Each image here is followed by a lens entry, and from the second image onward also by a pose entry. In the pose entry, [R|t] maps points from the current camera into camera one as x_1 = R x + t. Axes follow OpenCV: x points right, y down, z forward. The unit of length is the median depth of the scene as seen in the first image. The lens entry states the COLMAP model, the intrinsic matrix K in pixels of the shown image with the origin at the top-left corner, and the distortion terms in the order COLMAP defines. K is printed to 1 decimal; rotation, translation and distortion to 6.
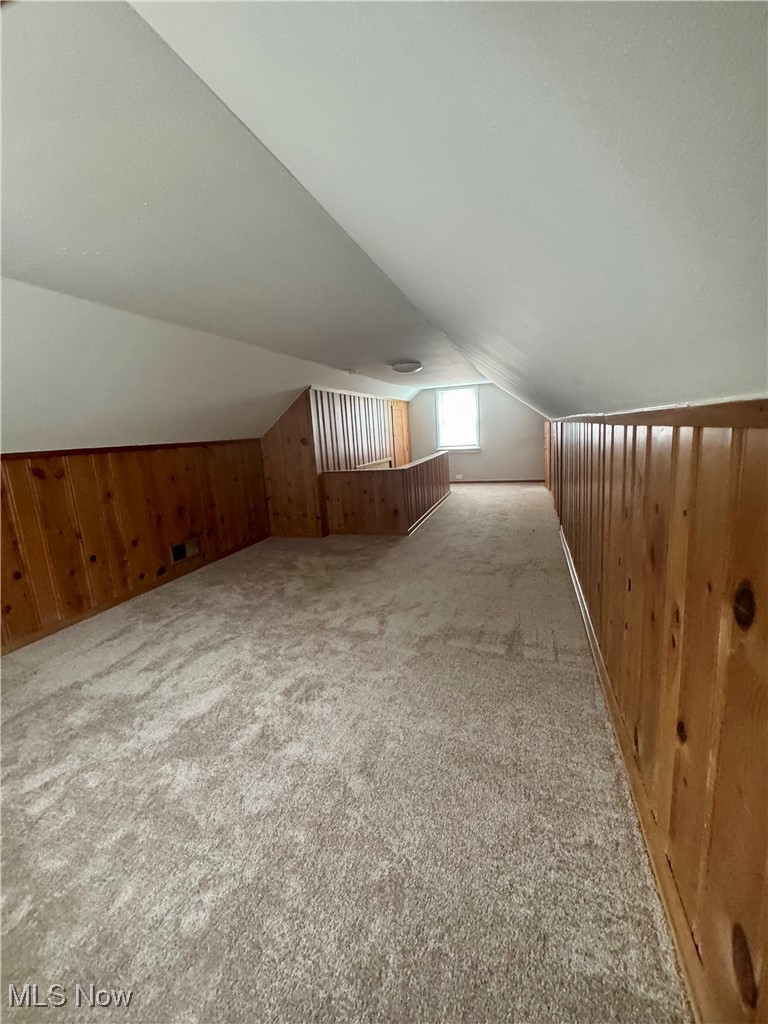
lens RADIAL K [[410.2, 0, 384.0], [0, 410.2, 512.0], [0, 0, 1]] dist [-0.001119, 0.000039]
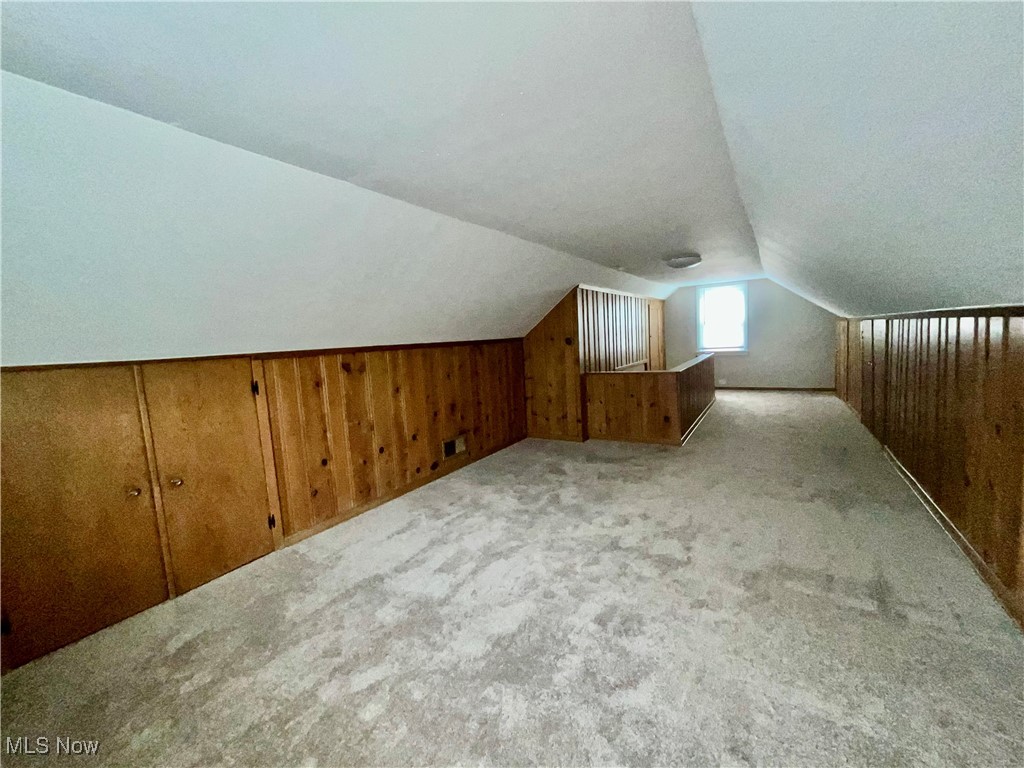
lens RADIAL K [[416.6, 0, 512.0], [0, 416.6, 384.0], [0, 0, 1]] dist [-0.000300, 0.000623]
pose [[0.972821, 0.030354, -0.229562, -0.158191], [-0.046862, 0.996665, -0.066807, 0.001574], [0.226768, 0.075749, 0.970999, 0.035207]]
